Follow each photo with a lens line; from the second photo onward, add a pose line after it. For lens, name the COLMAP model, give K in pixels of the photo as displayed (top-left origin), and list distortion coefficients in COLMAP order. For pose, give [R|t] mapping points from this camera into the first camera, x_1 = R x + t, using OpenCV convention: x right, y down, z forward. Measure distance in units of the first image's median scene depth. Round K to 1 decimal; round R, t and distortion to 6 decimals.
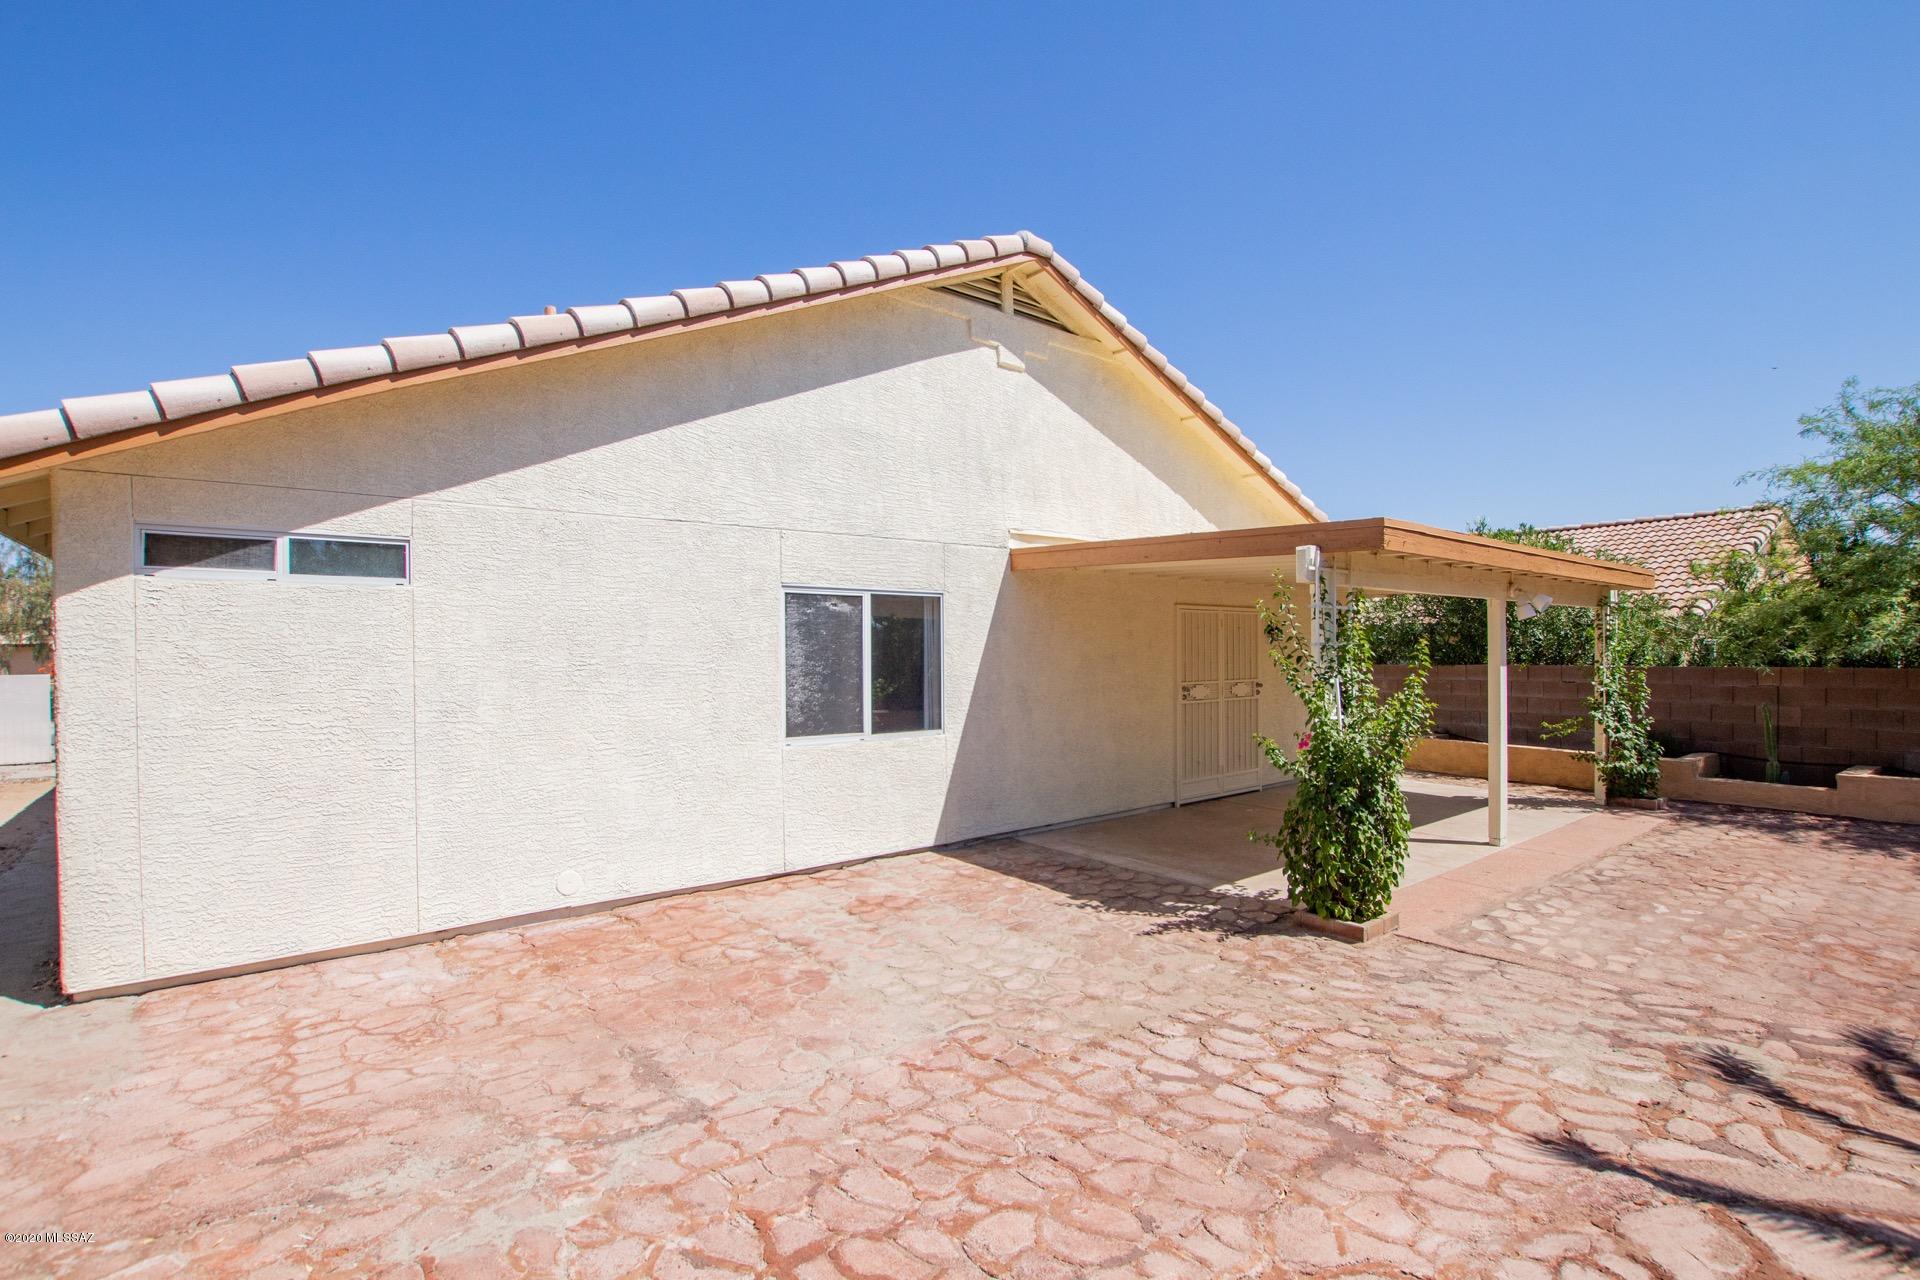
lens RADIAL K [[889.7, 0, 960.0], [0, 889.7, 640.0], [0, 0, 1]] dist [-0.021857, -0.000773]
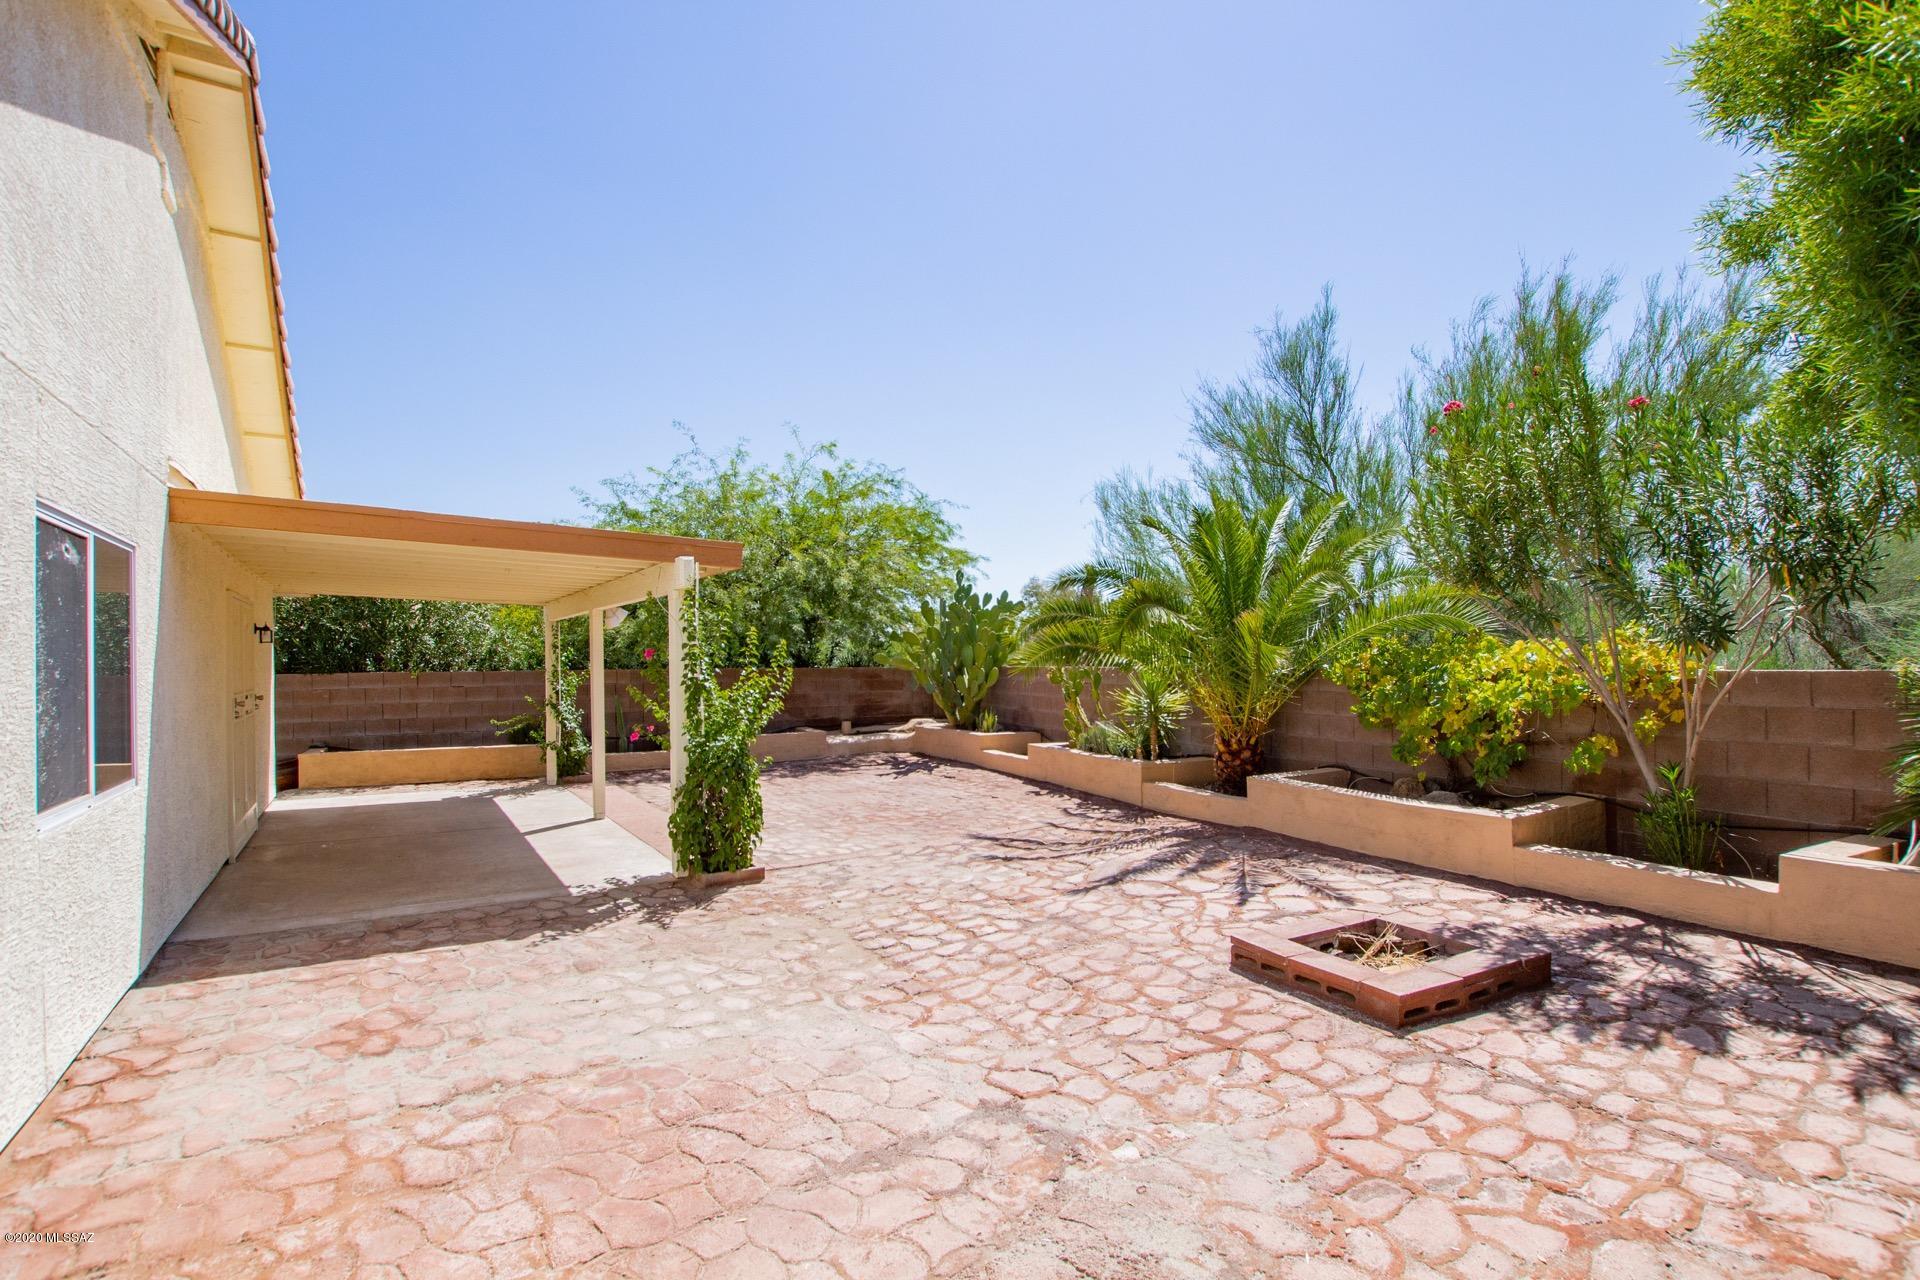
lens RADIAL K [[866.1, 0, 960.0], [0, 866.1, 640.0], [0, 0, 1]] dist [-0.002342, -0.000337]
pose [[0.095420, 0.036220, 0.994778, -0.892101], [-0.019167, 0.999219, -0.034543, 0.031919], [-0.995253, -0.015771, 0.096039, 0.665911]]
